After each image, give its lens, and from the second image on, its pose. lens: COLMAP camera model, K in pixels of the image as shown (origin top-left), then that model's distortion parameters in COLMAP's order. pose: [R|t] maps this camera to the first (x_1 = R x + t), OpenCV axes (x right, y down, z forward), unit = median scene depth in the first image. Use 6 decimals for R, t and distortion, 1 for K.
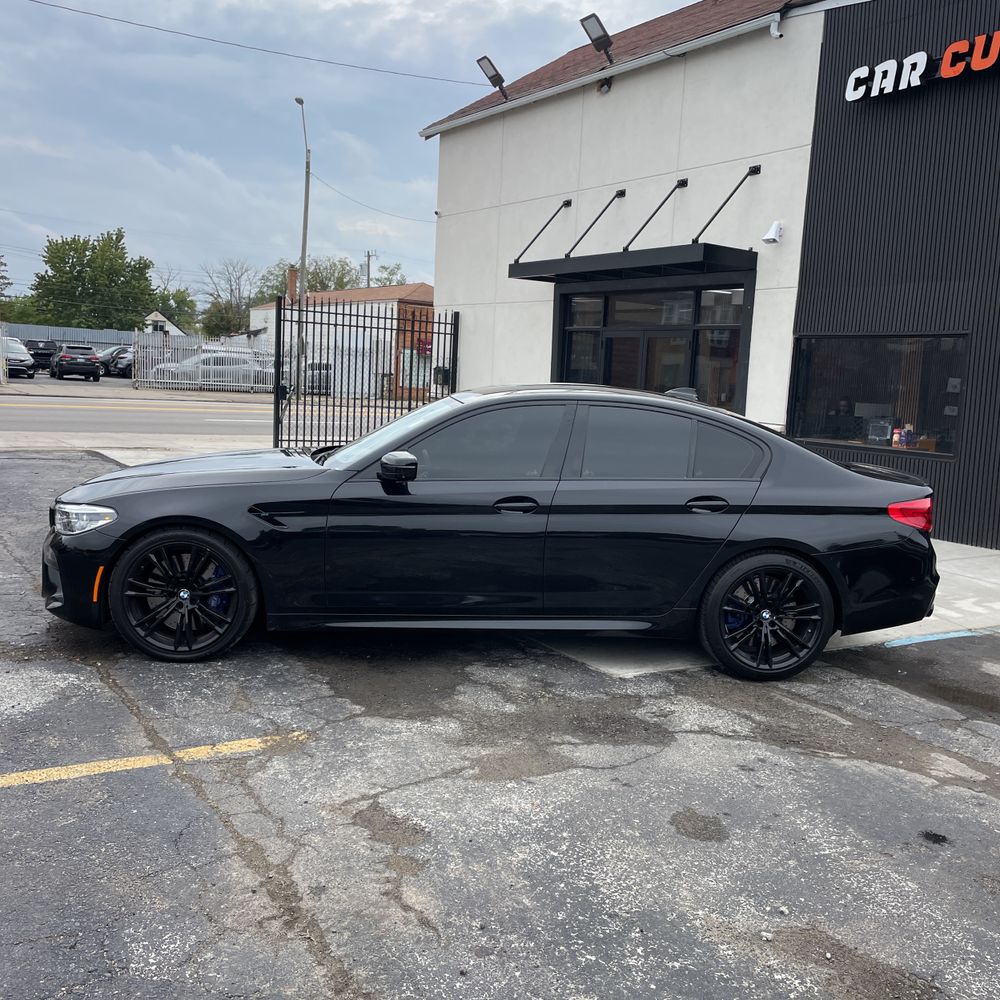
lens RADIAL K [[1014.5, 0, 509.7], [0, 1014.5, 504.4], [0, 0, 1]] dist [0.027208, 0.000000]
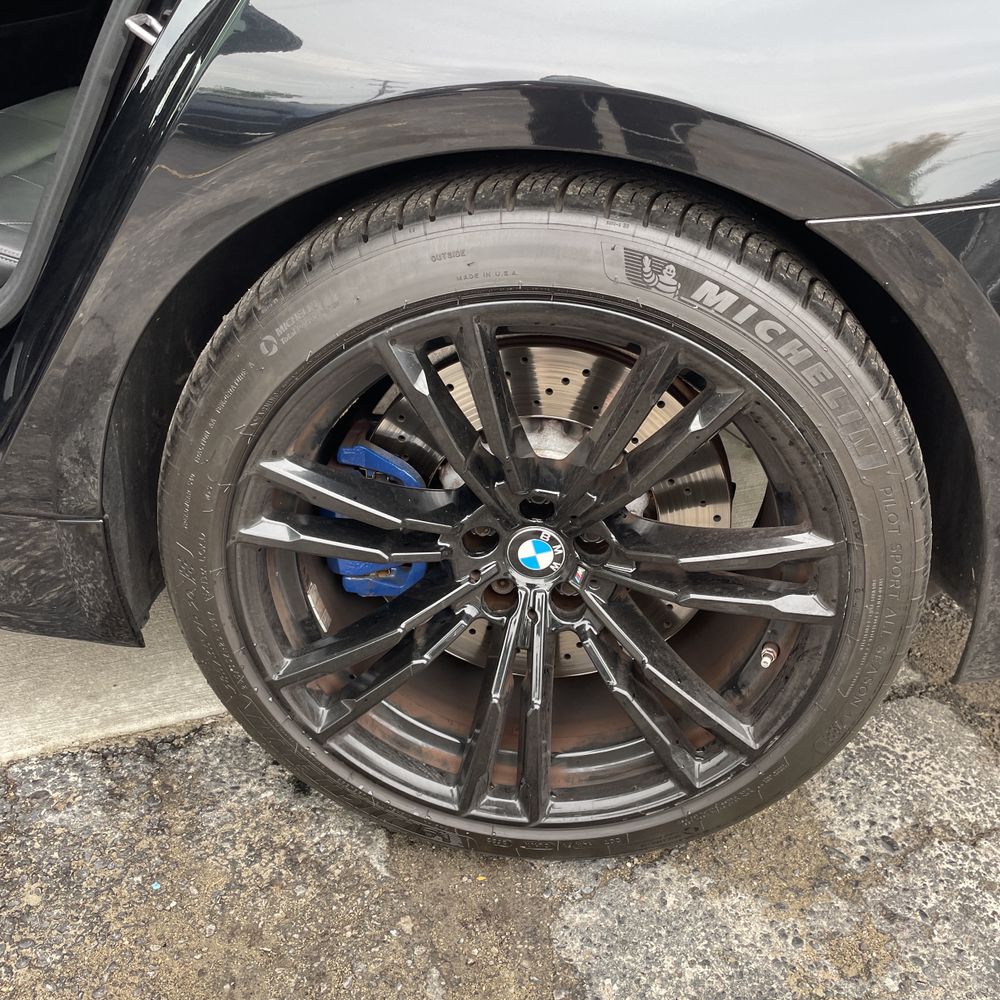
lens RADIAL K [[1014.5, 0, 517.3], [0, 1014.5, 496.3], [0, 0, 1]] dist [0.027208, 0.000000]
pose [[0.985391, 0.075731, -0.152541, 0.275593], [-0.014899, 0.930590, 0.365759, 0.033156], [0.169652, -0.358143, 0.918124, 0.836704]]
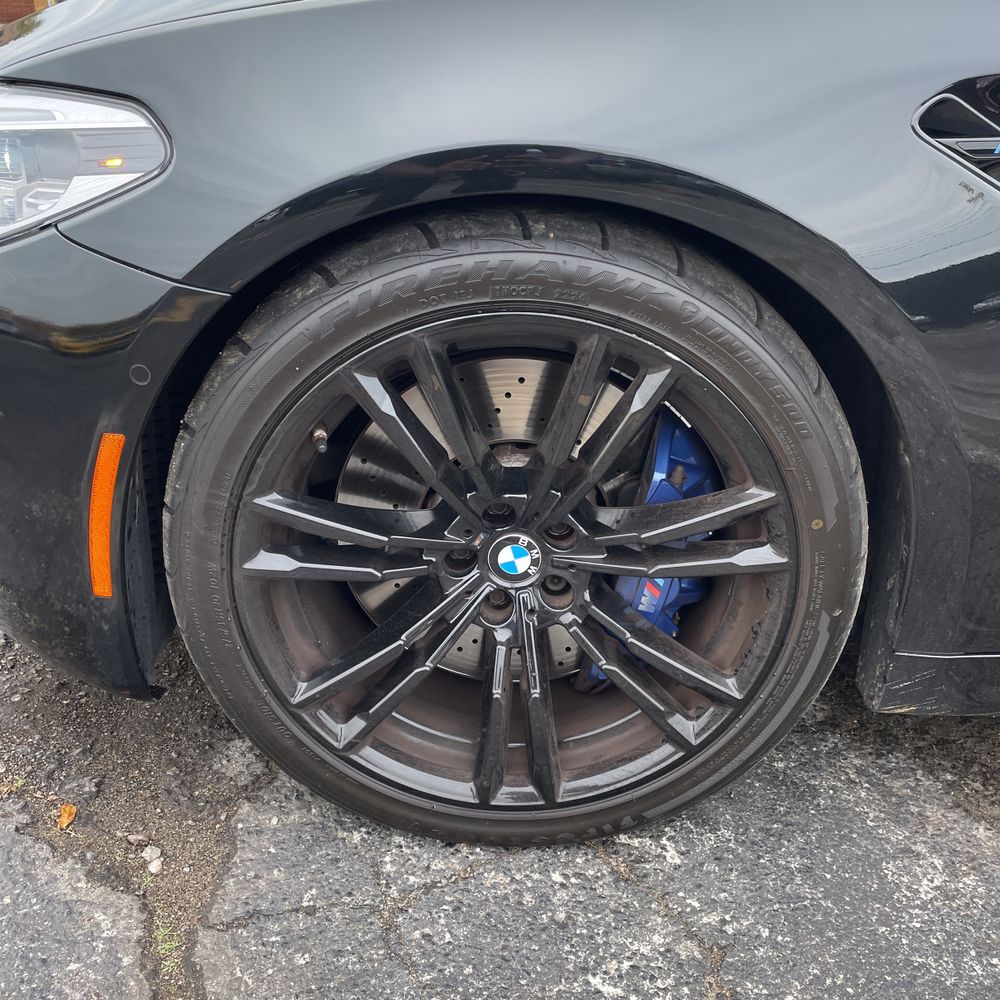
lens RADIAL K [[1014.5, 0, 485.4], [0, 1014.5, 509.2], [0, 0, 1]] dist [0.027208, 0.000000]
pose [[0.994456, 0.038098, -0.098007, -0.287738], [-0.005853, 0.950666, 0.310162, 0.013452], [0.104989, -0.307869, 0.945618, 0.757206]]
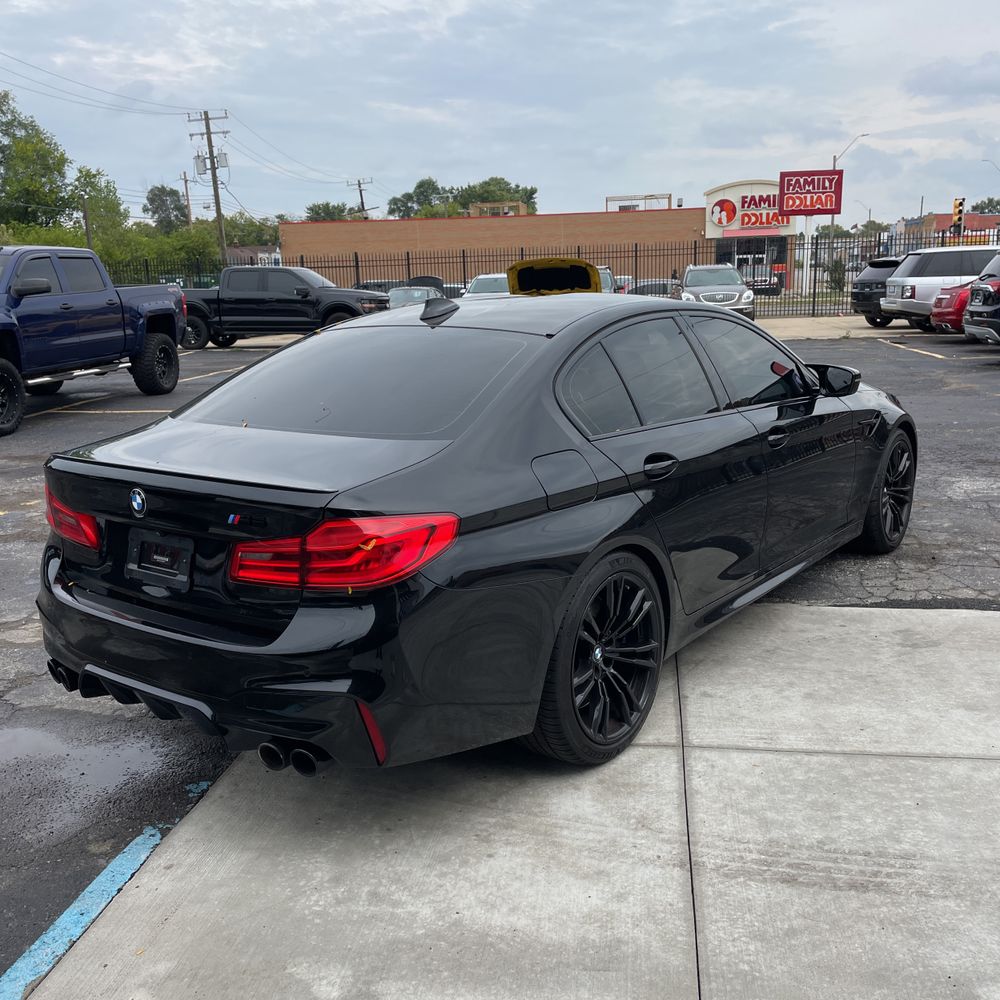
lens RADIAL K [[1014.5, 0, 487.6], [0, 1014.5, 496.2], [0, 0, 1]] dist [0.027208, 0.000000]
pose [[-0.677393, 0.121749, -0.725476, 0.699840], [-0.098070, 0.962459, 0.253089, -0.177324], [0.729054, 0.242588, -0.640024, 1.633414]]
